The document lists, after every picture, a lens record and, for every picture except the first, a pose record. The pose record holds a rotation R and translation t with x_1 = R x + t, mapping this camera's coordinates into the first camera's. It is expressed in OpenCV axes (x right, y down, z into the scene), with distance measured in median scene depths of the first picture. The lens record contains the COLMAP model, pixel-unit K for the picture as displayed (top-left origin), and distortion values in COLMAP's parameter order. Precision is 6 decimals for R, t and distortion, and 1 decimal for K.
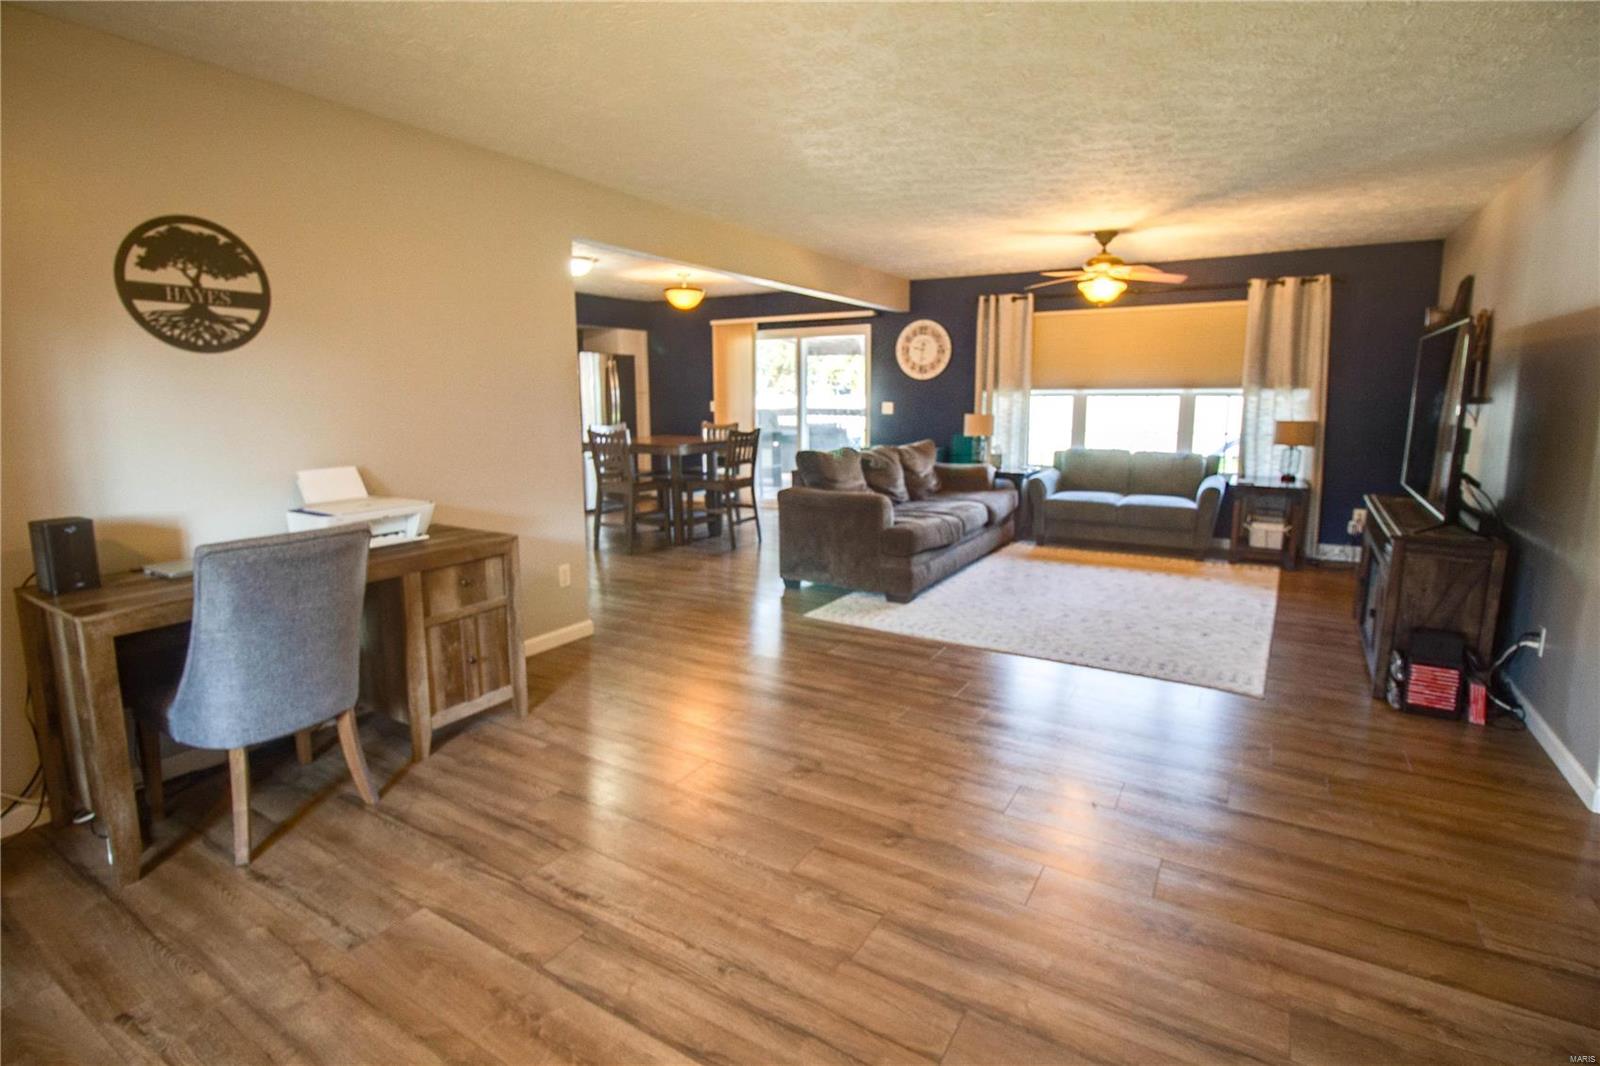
lens RADIAL K [[767.7, 0, 811.4], [0, 767.7, 527.3], [0, 0, 1]] dist [-0.020248, -0.003303]
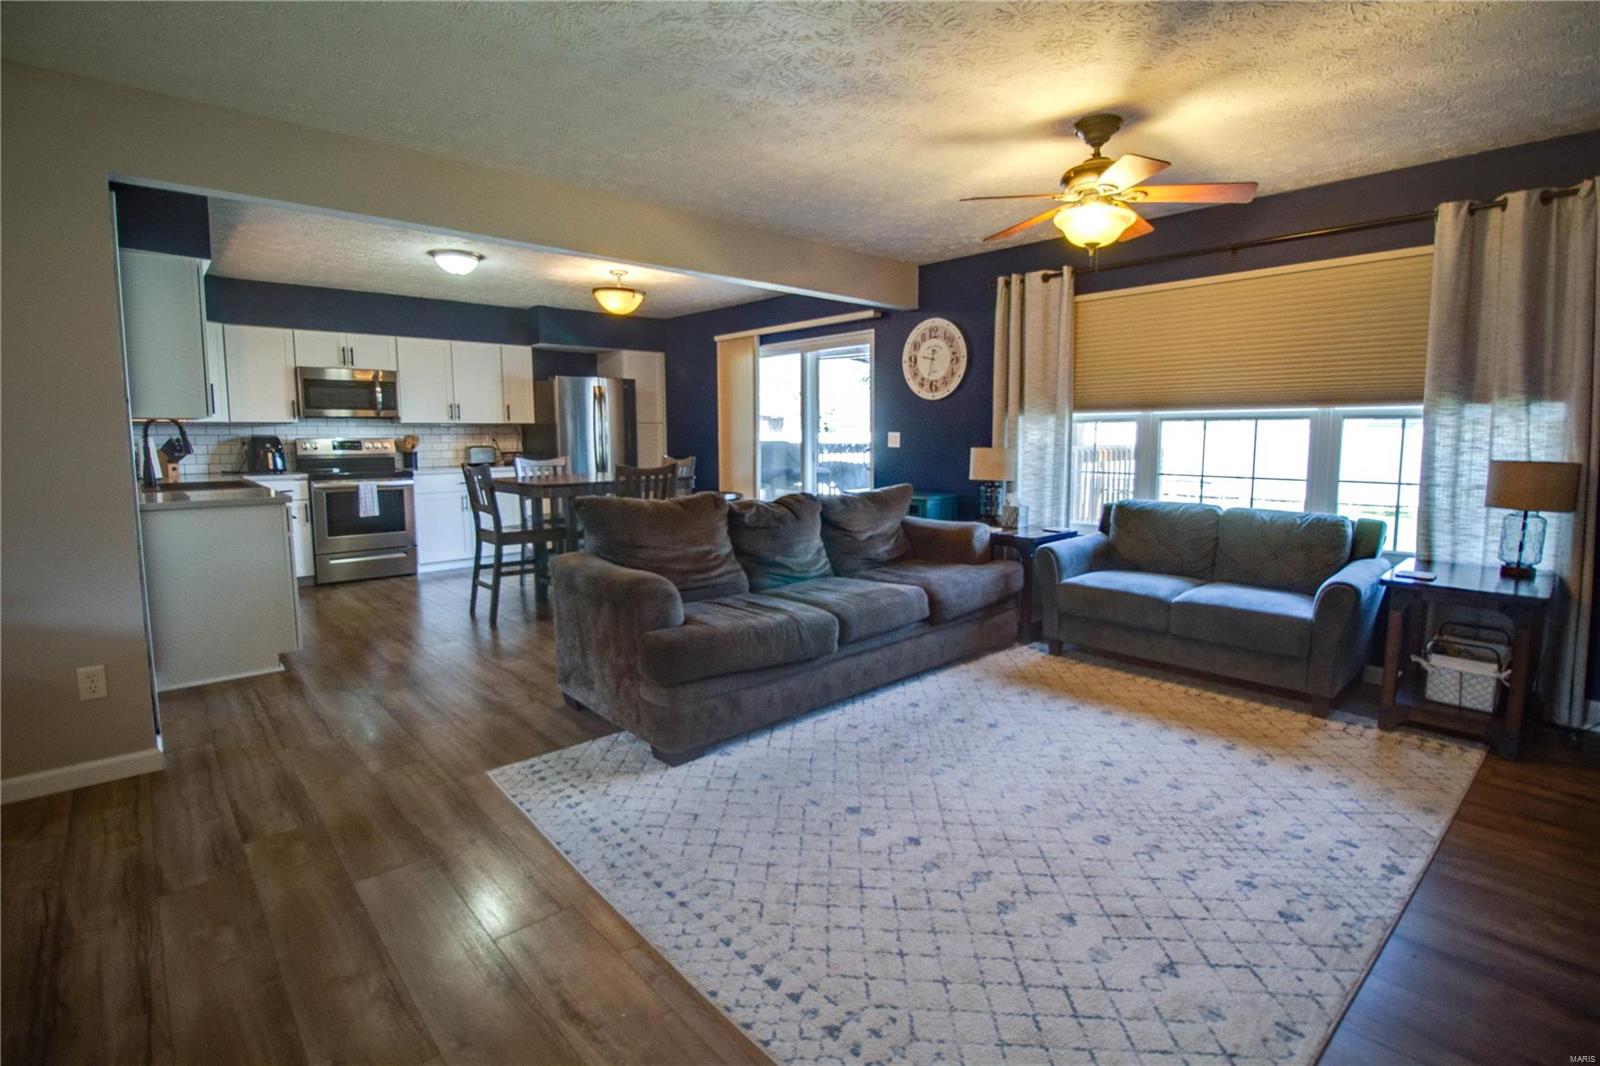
lens RADIAL K [[767.7, 0, 790.3], [0, 767.7, 521.9], [0, 0, 1]] dist [-0.020248, -0.003303]
pose [[0.958852, 0.033050, -0.281975, 0.266147], [-0.048530, 0.997663, -0.048090, -0.044683], [0.279727, 0.059795, 0.958216, 0.332150]]
